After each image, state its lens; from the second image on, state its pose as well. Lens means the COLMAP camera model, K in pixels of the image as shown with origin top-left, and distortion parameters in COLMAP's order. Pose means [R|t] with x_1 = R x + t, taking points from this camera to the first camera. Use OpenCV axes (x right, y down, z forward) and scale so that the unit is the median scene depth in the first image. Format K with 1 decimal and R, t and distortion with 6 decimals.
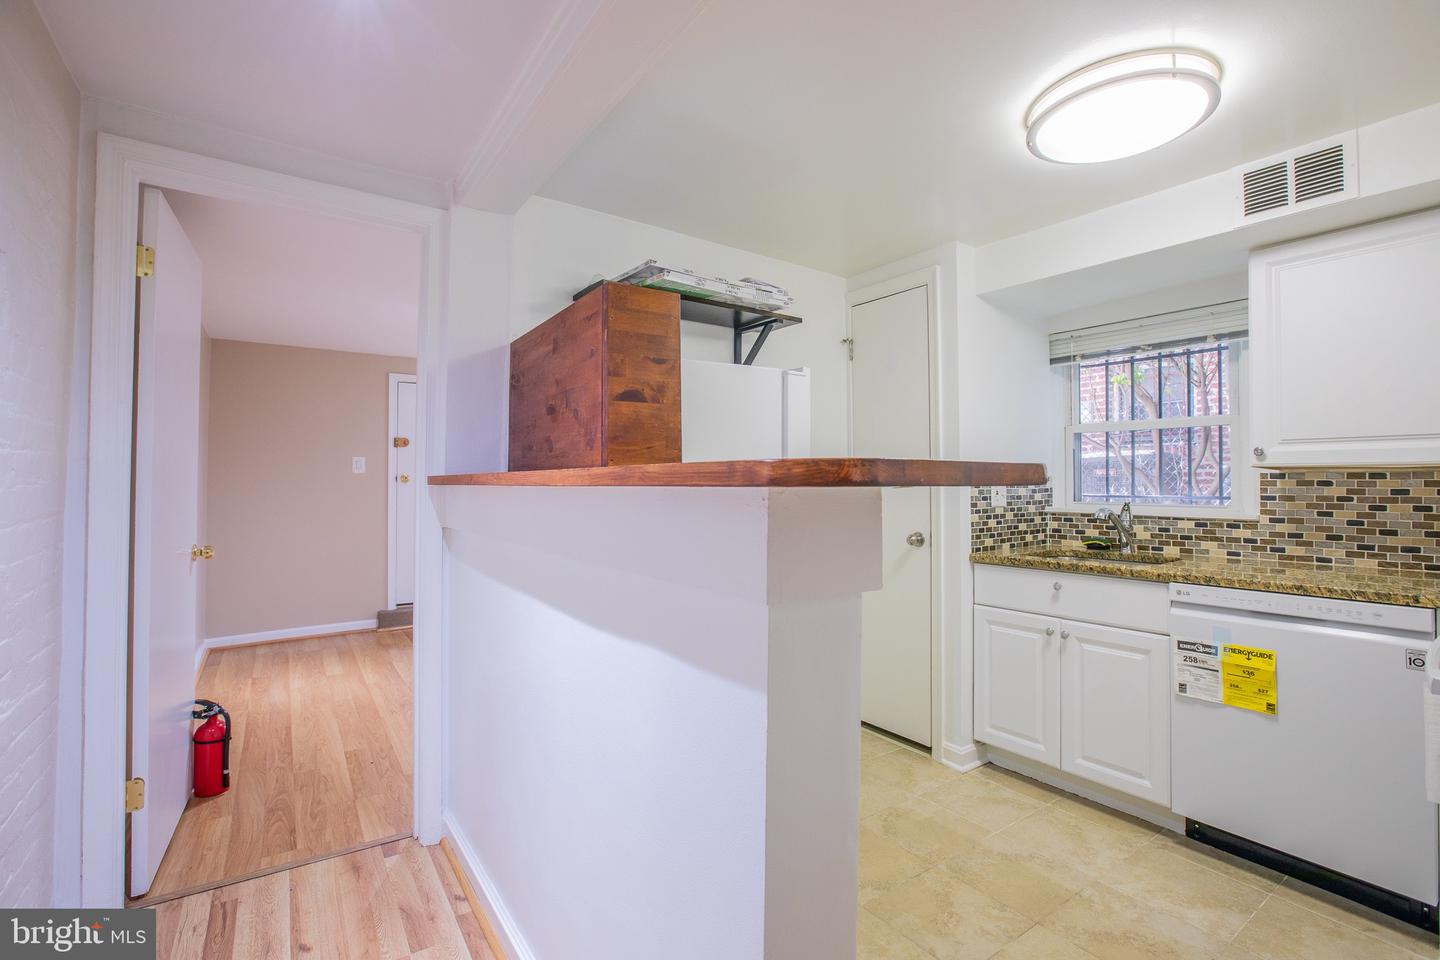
lens RADIAL K [[679.0, 0, 736.6], [0, 679.0, 468.5], [0, 0, 1]] dist [-0.042533, 0.016488]
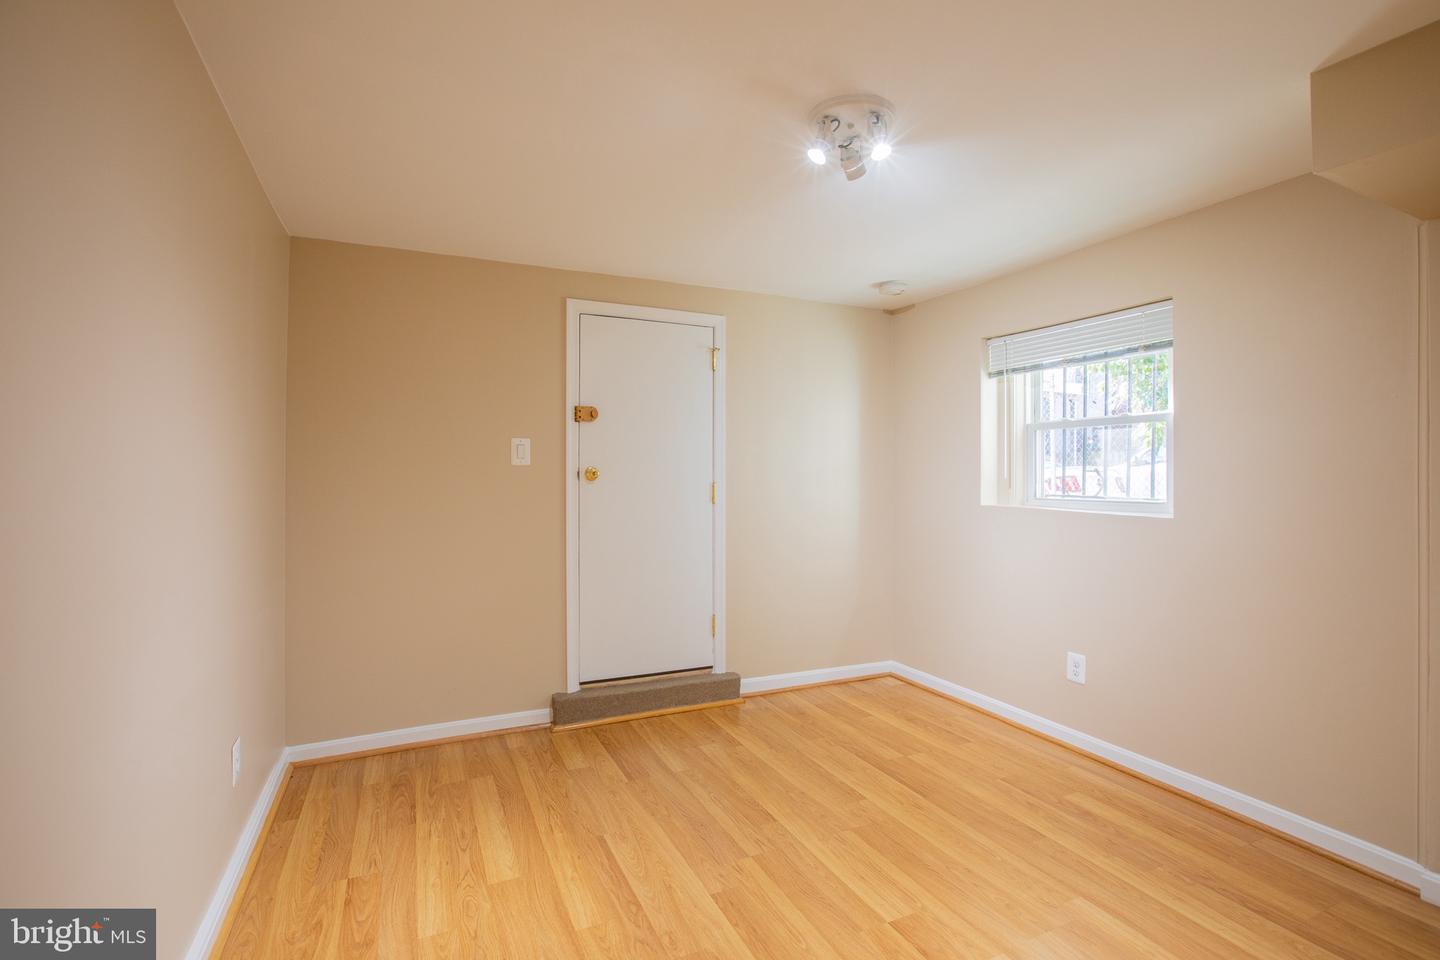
lens RADIAL K [[669.7, 0, 724.1], [0, 669.7, 475.5], [0, 0, 1]] dist [-0.042545, 0.000142]
pose [[0.987324, -0.001345, -0.158711, -0.437512], [0.003343, 0.999918, 0.012322, 0.014129], [0.158682, -0.012696, 0.987248, 0.666369]]
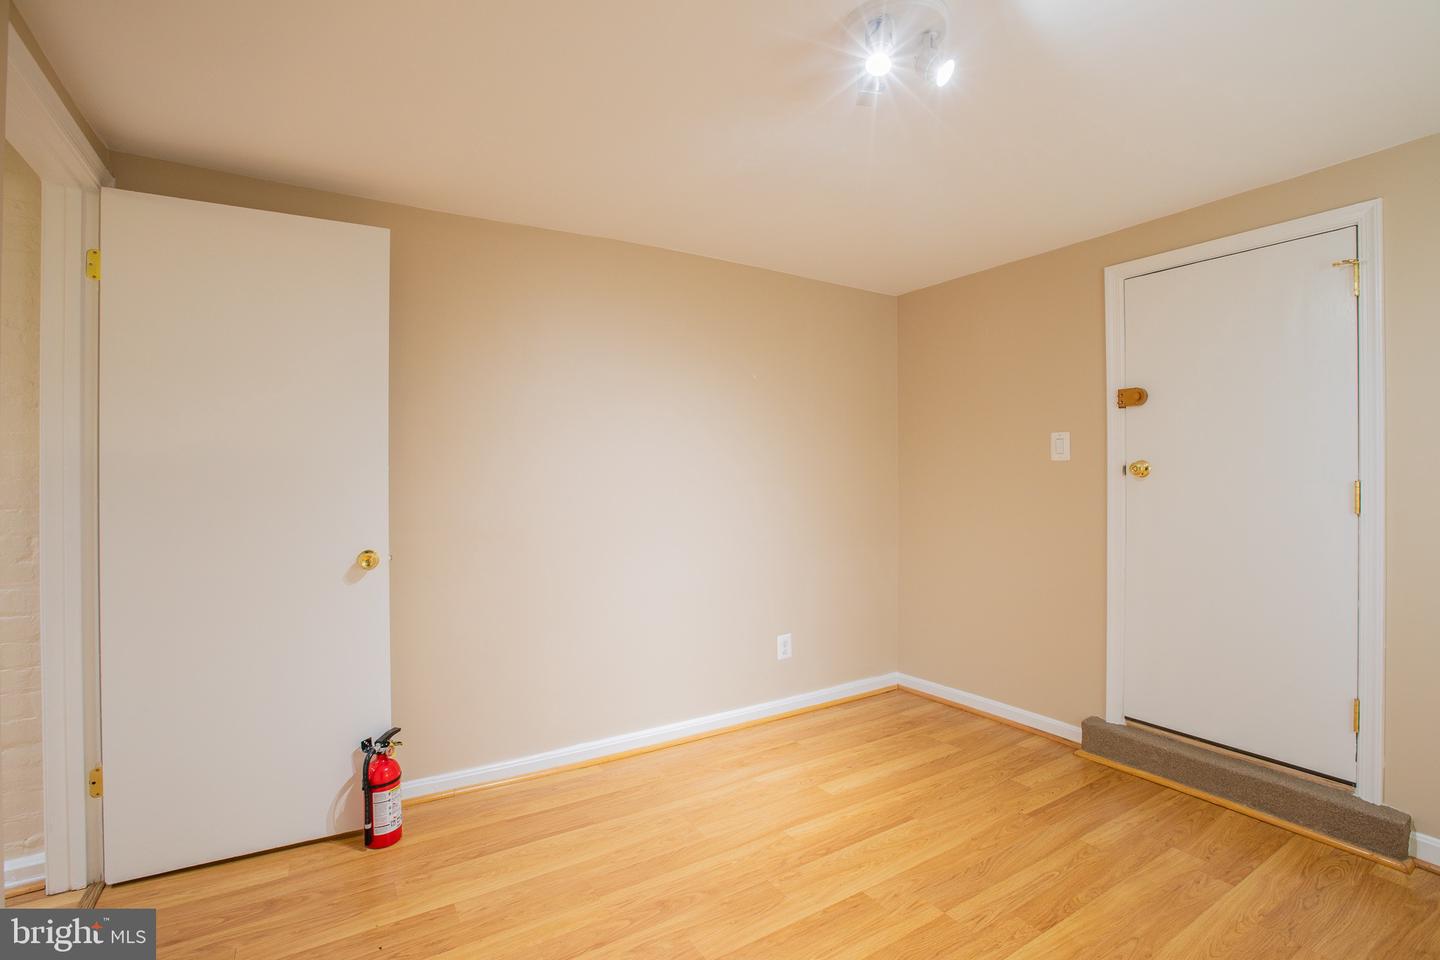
lens RADIAL K [[658.8, 0, 705.9], [0, 658.8, 476.8], [0, 0, 1]] dist [-0.019767, 0.000072]
pose [[-0.058721, 0.001085, -0.998274, 0.011341], [0.019685, 0.999806, -0.000071, 0.022334], [0.998080, -0.019655, -0.058731, 1.107959]]
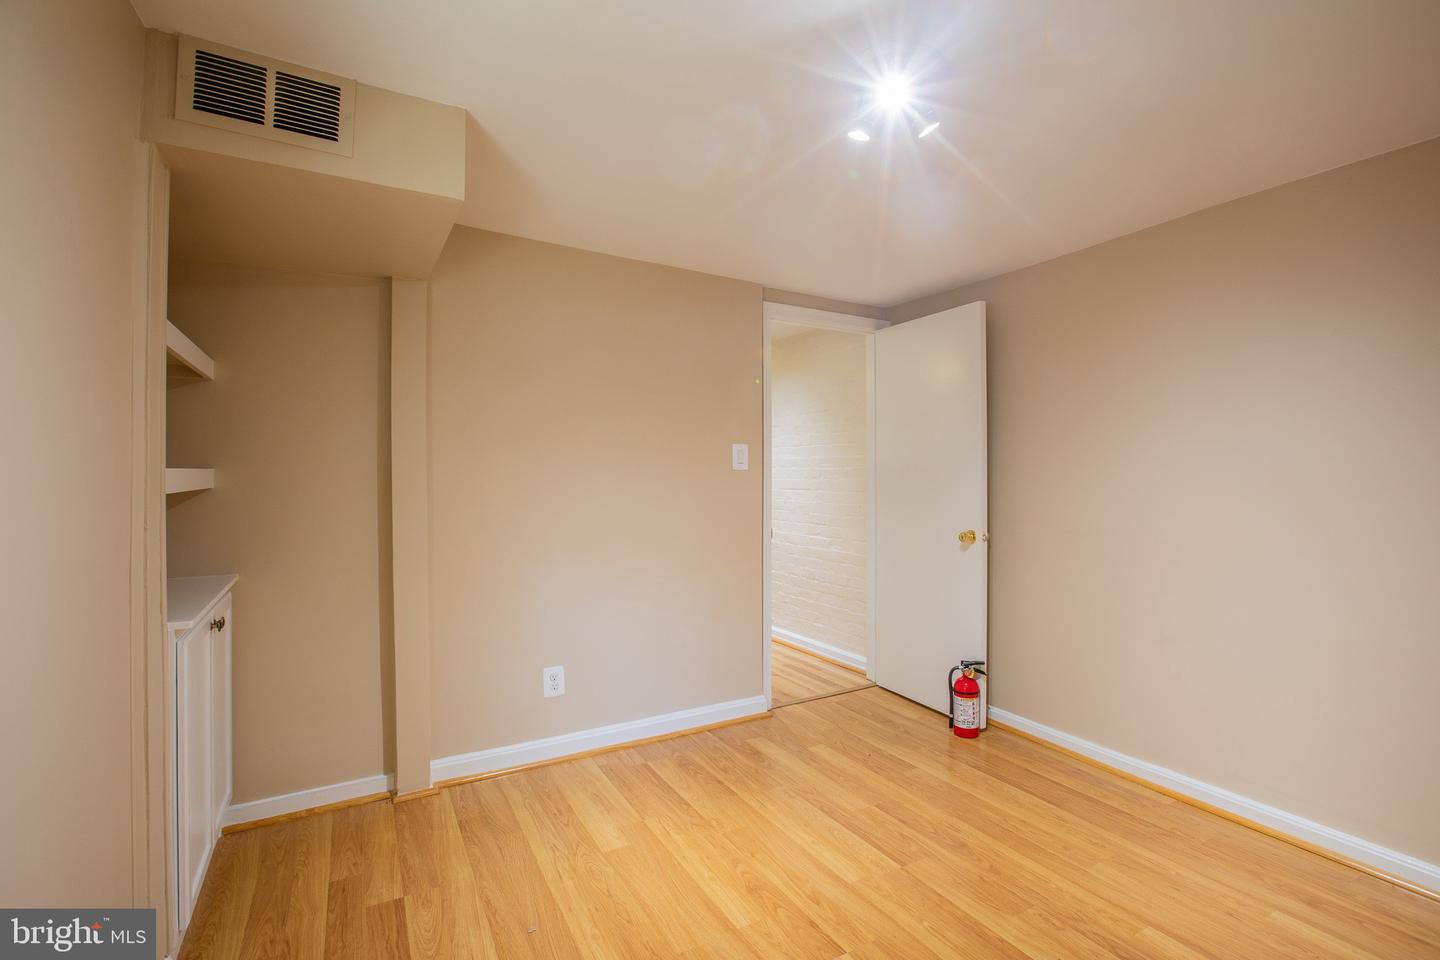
lens RADIAL K [[653.4, 0, 720.9], [0, 653.4, 474.3], [0, 0, 1]] dist [-0.040683, 0.015352]
pose [[-0.994428, 0.000351, 0.105420, -0.353885], [-0.002082, 0.999734, -0.022969, 0.031296], [-0.105400, -0.023061, -0.994163, 1.675126]]
